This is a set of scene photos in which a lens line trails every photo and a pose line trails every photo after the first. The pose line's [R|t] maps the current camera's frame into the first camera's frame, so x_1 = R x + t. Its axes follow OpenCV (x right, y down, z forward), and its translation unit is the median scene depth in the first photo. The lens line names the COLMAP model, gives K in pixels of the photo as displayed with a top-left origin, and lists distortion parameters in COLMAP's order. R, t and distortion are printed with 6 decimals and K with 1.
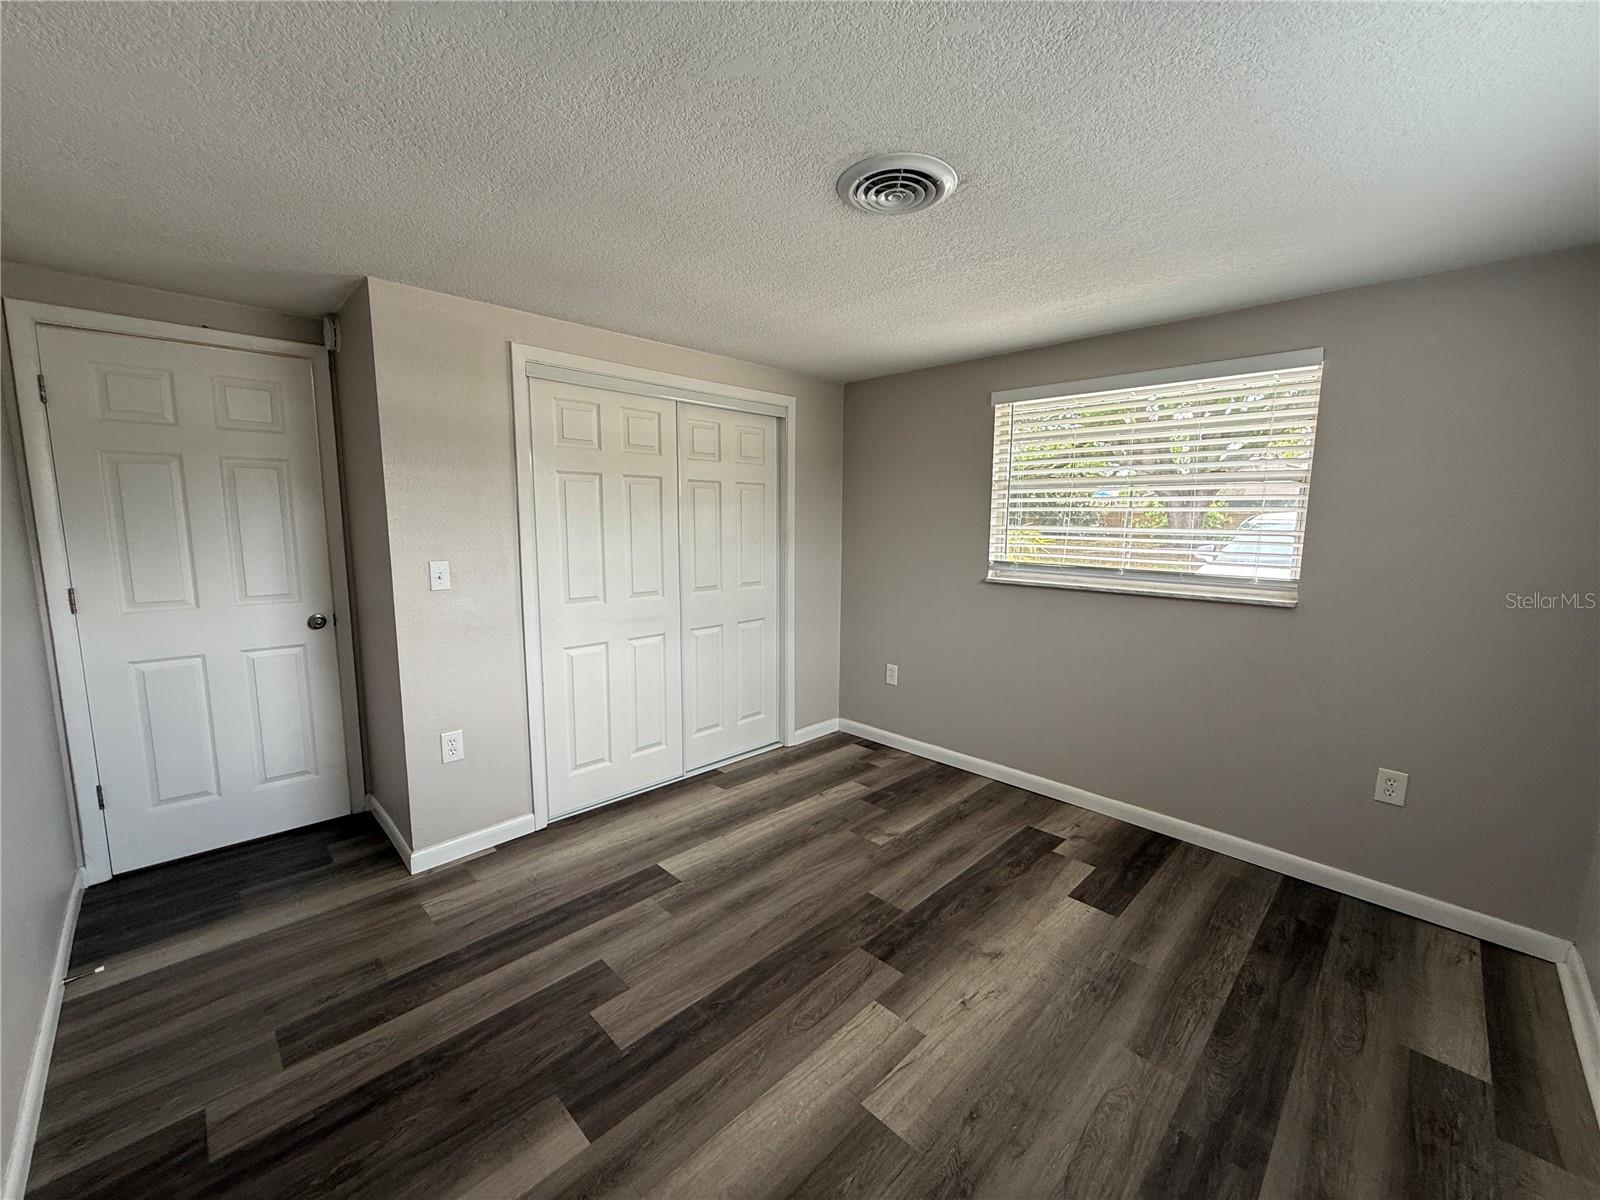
lens RADIAL K [[637.3, 0, 797.3], [0, 637.3, 599.7], [0, 0, 1]] dist [0.000210, 0.000393]
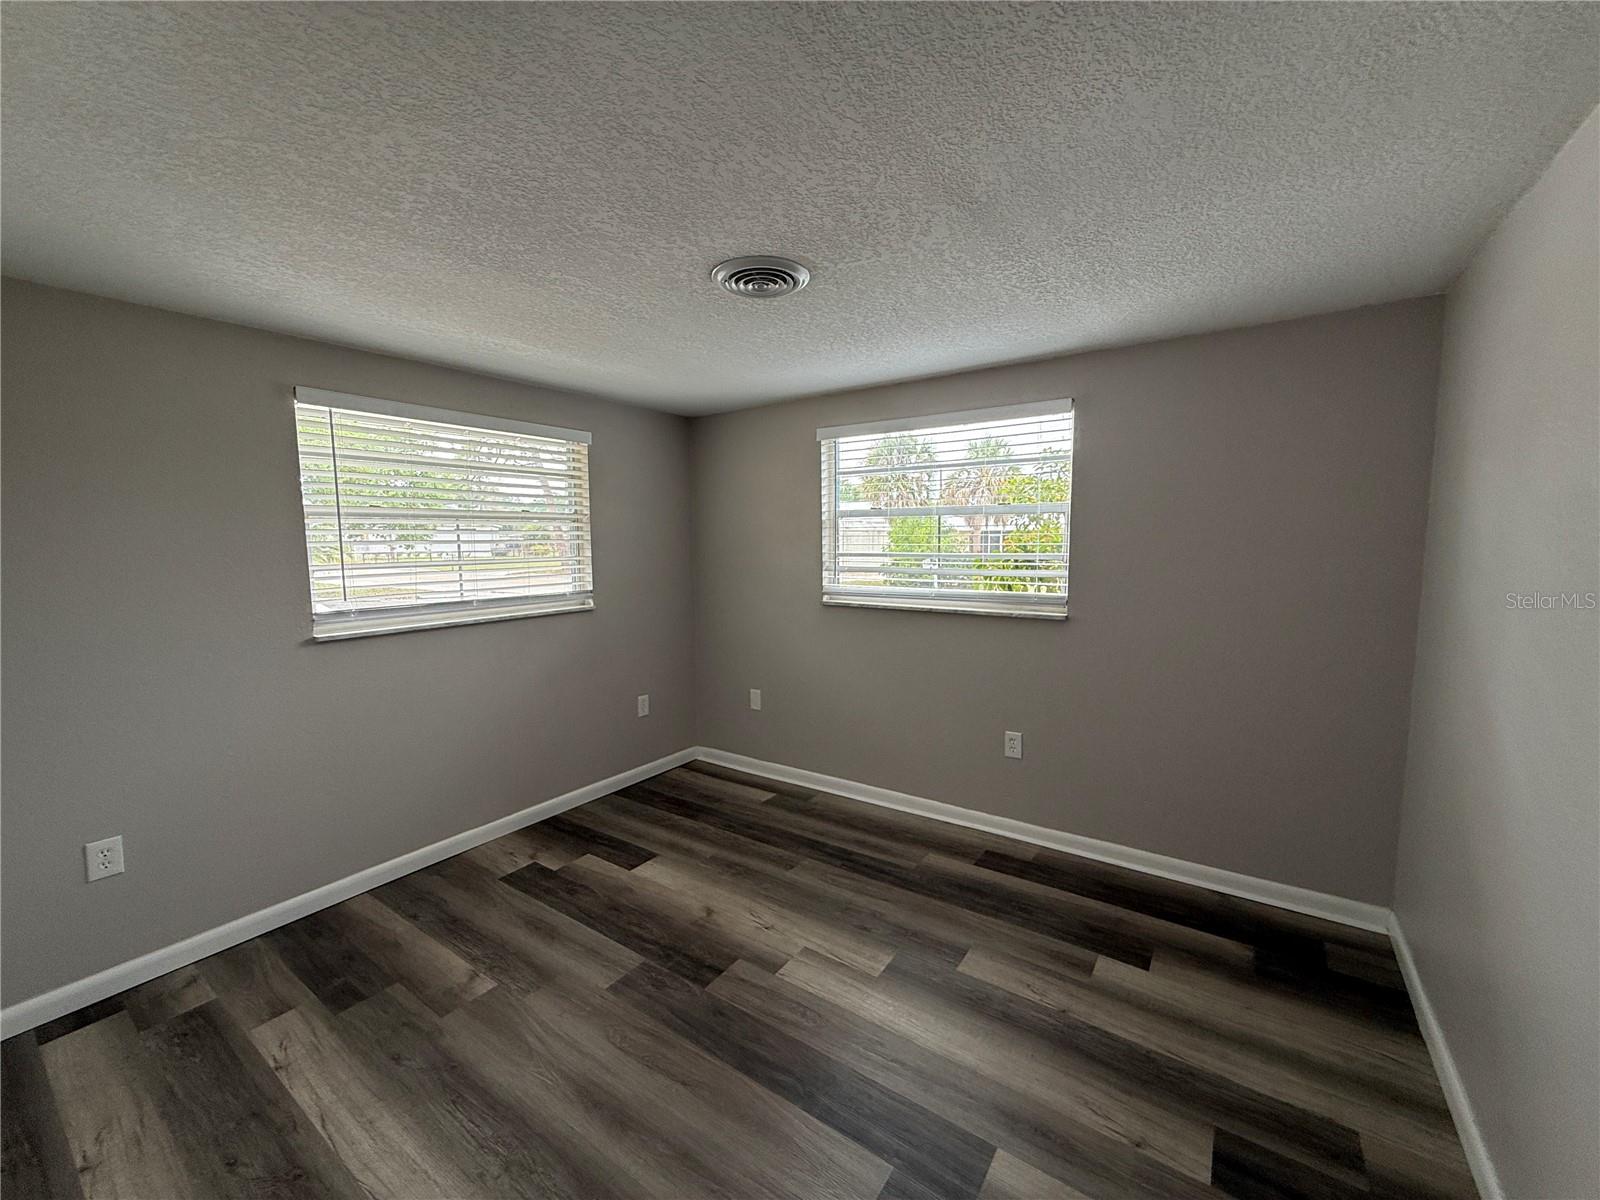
lens RADIAL K [[637.3, 0, 797.3], [0, 637.3, 599.7], [0, 0, 1]] dist [0.000210, 0.000393]
pose [[-0.172459, -0.097152, 0.980214, -0.663589], [0.142802, 0.982145, 0.122468, -0.111916], [-0.974610, 0.161097, -0.155506, 0.736212]]
